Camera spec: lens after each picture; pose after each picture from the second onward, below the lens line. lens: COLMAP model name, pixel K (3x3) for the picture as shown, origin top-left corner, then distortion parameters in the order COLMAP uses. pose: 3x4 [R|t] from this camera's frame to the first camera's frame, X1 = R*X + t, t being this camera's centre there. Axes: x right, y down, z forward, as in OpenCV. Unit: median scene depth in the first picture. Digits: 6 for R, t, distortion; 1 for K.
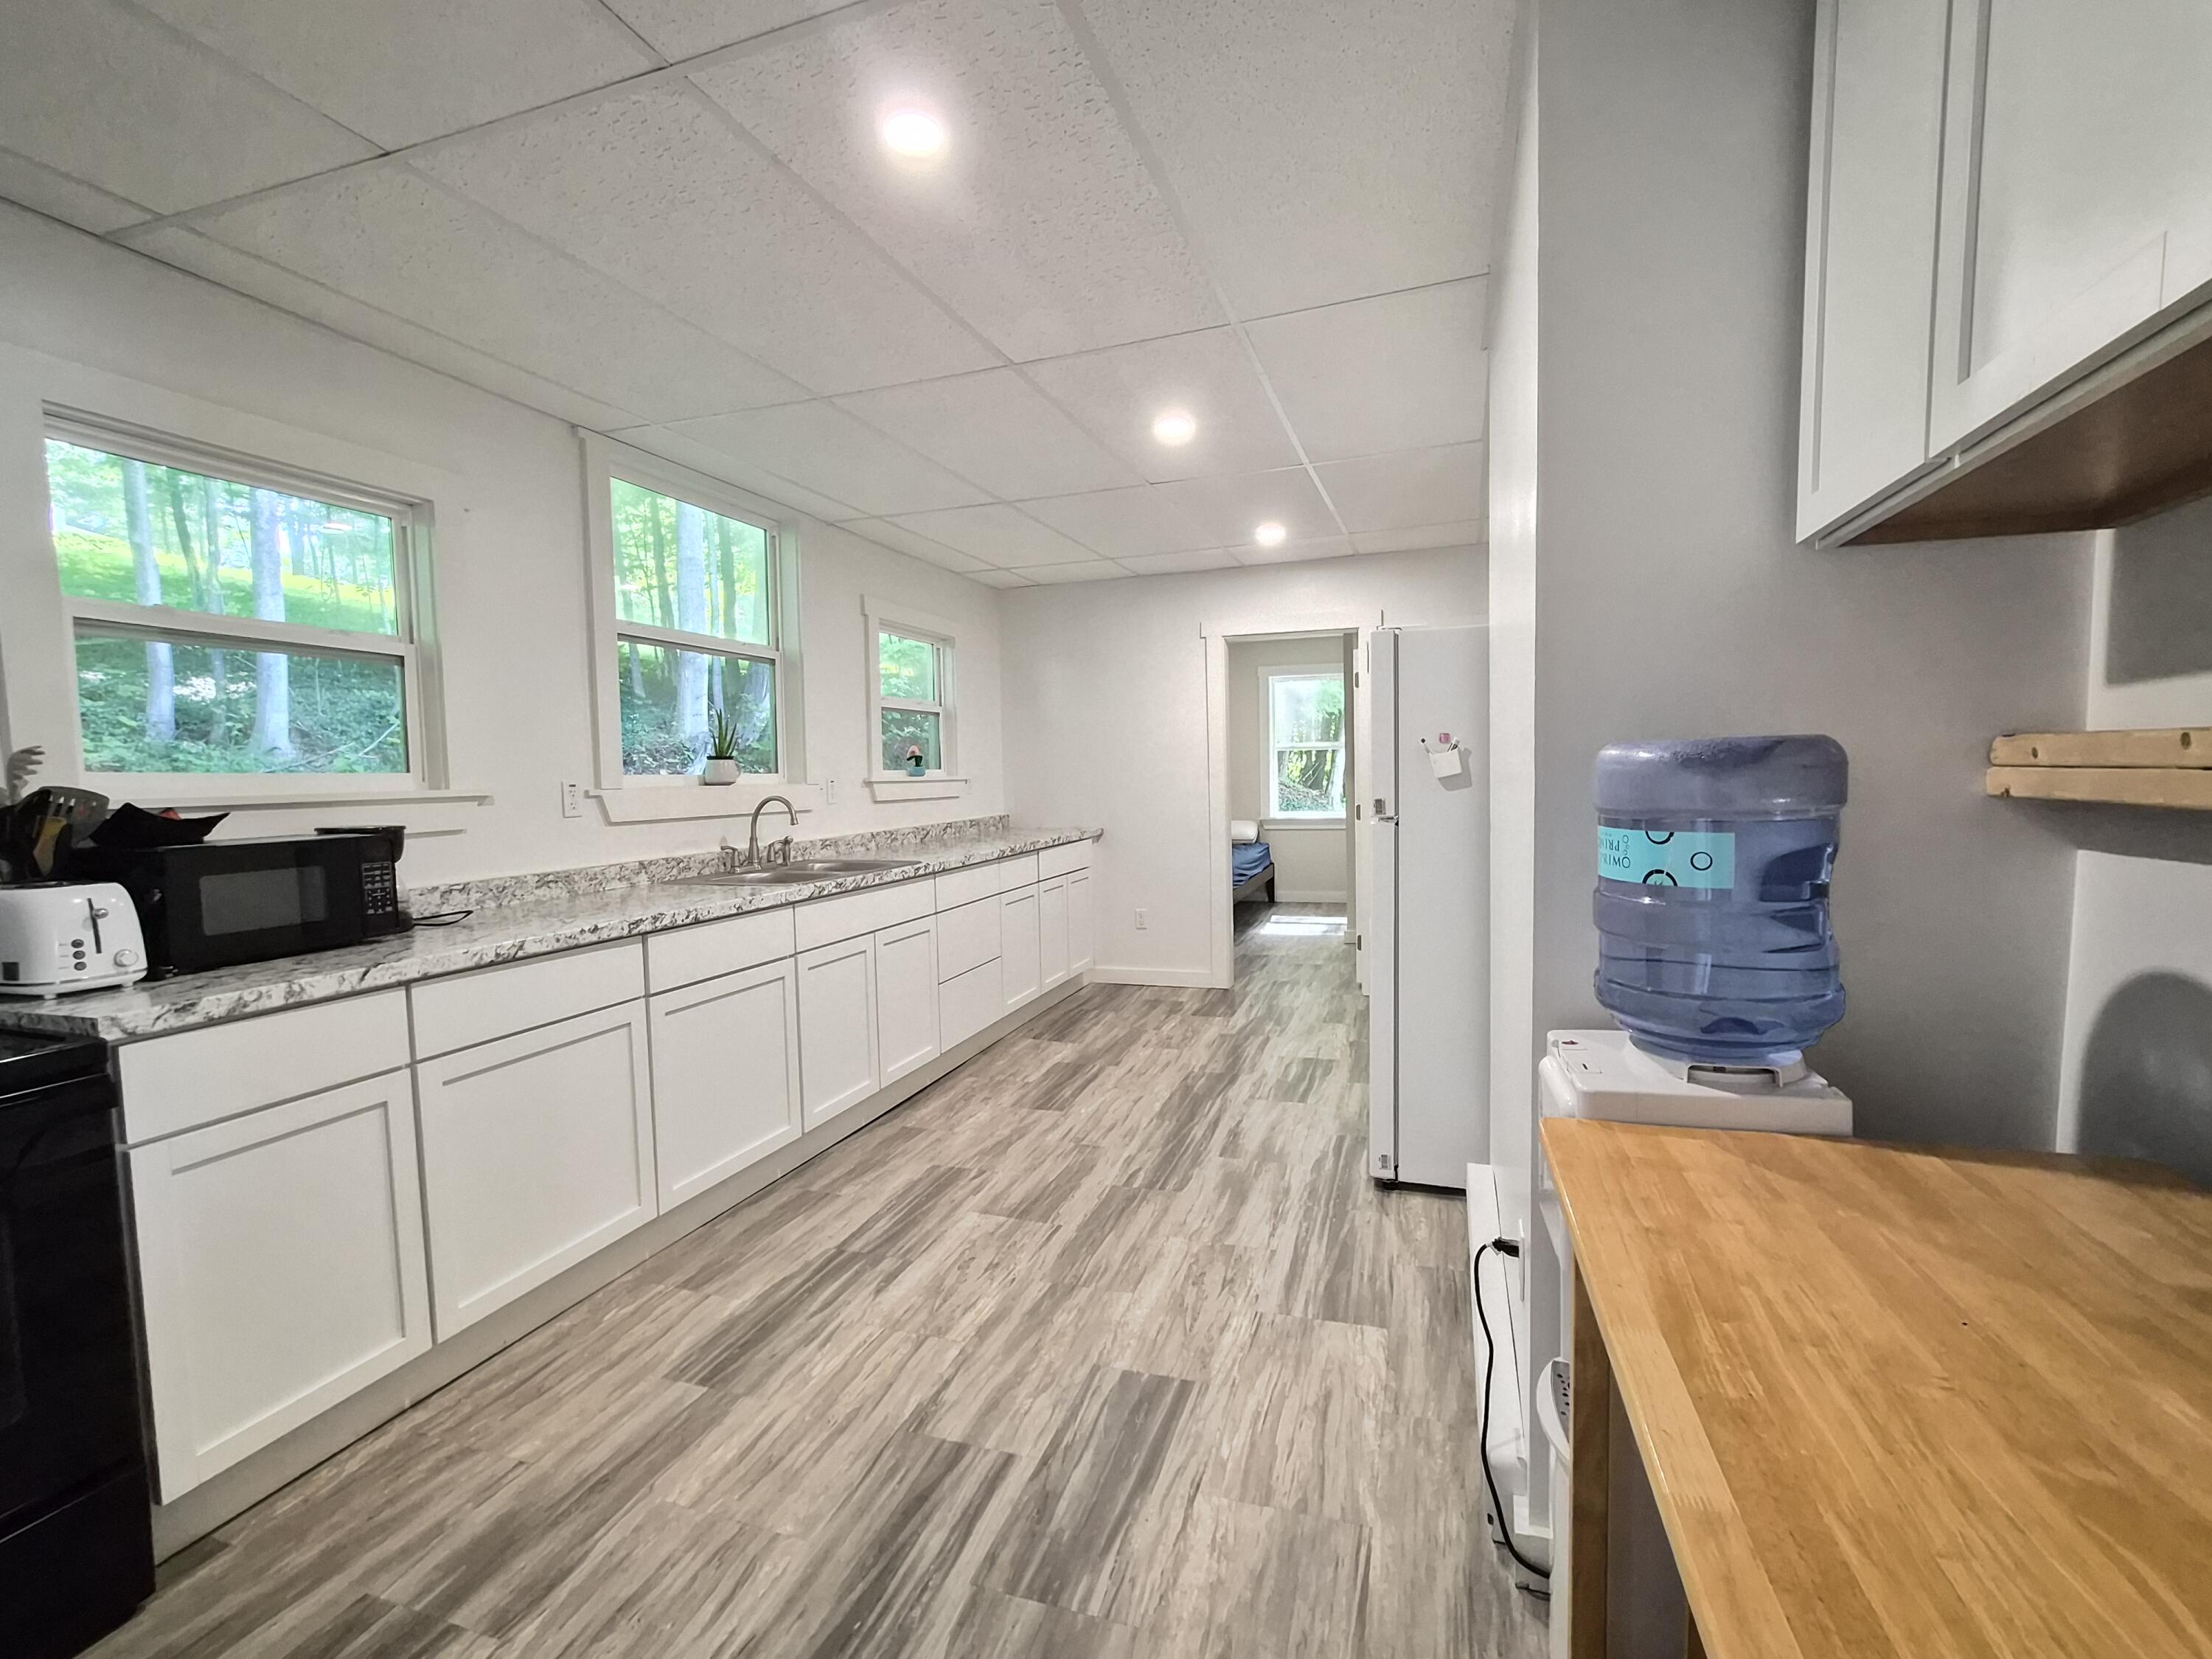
lens RADIAL K [[934.9, 0, 1109.7], [0, 934.9, 839.4], [0, 0, 1]] dist [-0.002777, -0.000337]
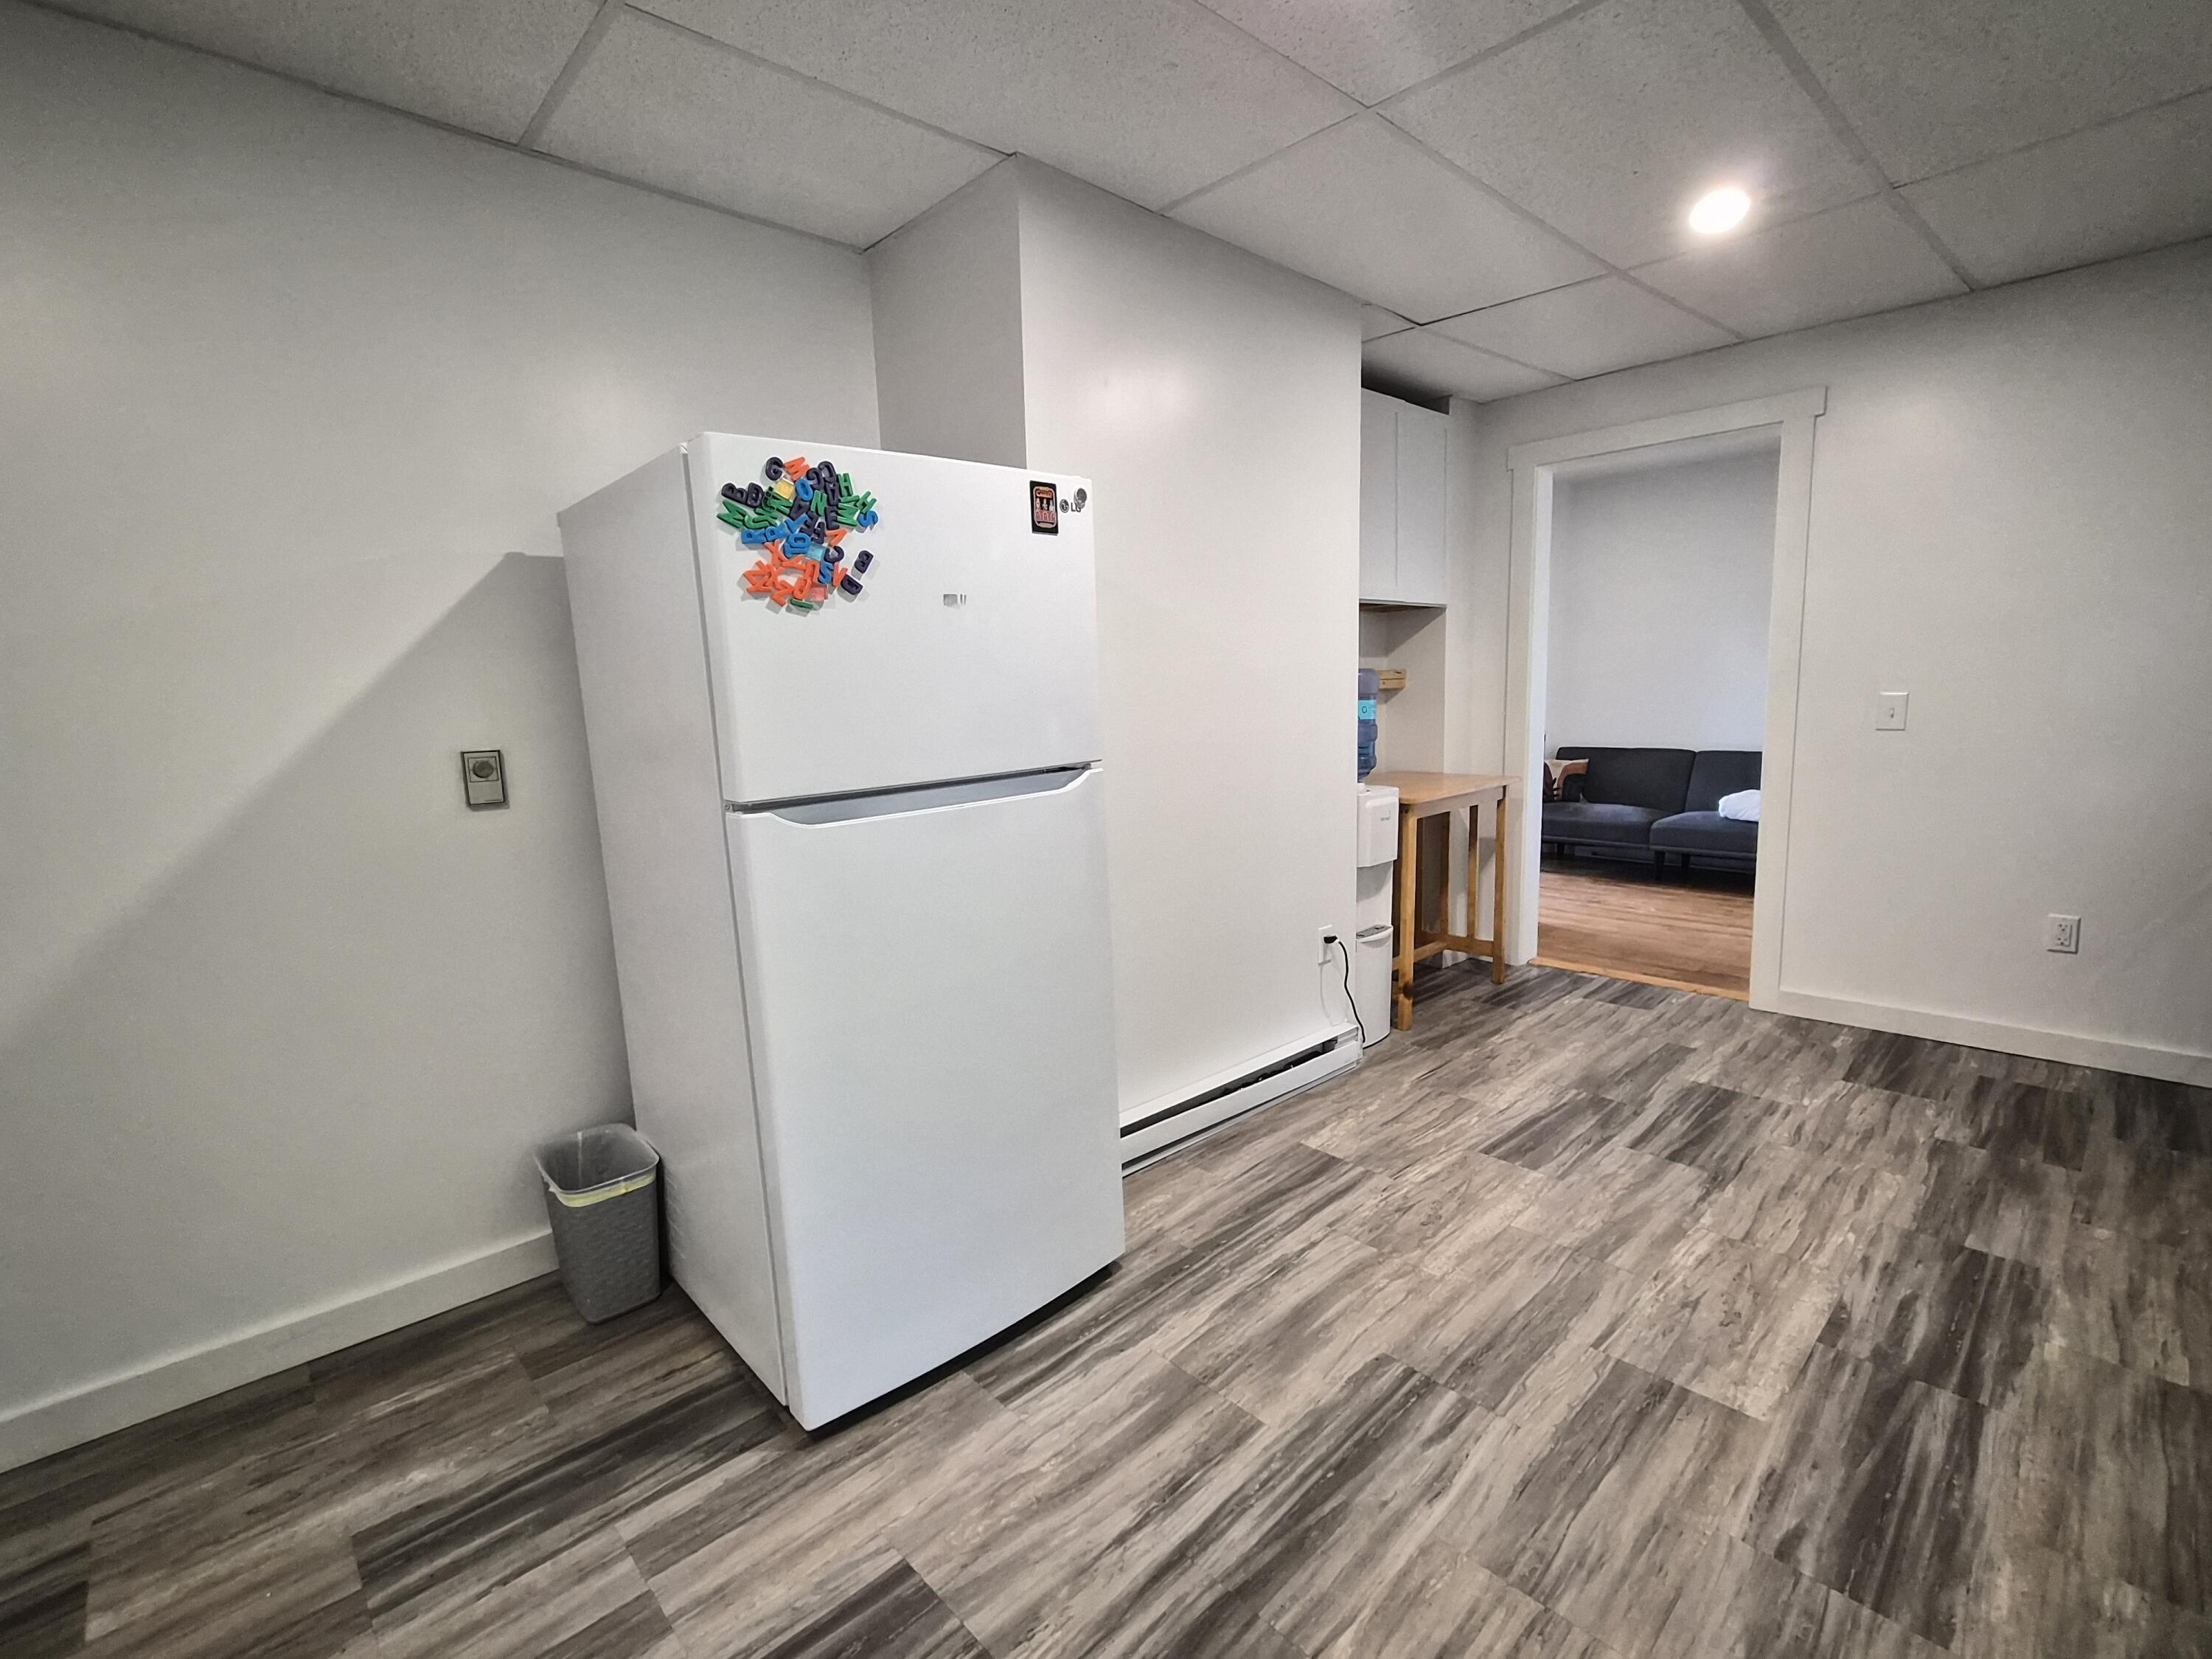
lens RADIAL K [[998.3, 0, 1114.8], [0, 998.3, 838.4], [0, 0, 1]] dist [0.000378, 0.000661]
pose [[-0.880162, -0.027930, 0.473850, -0.095666], [0.082419, 0.974112, 0.210508, -0.153741], [-0.467462, 0.224336, -0.855074, 2.034091]]
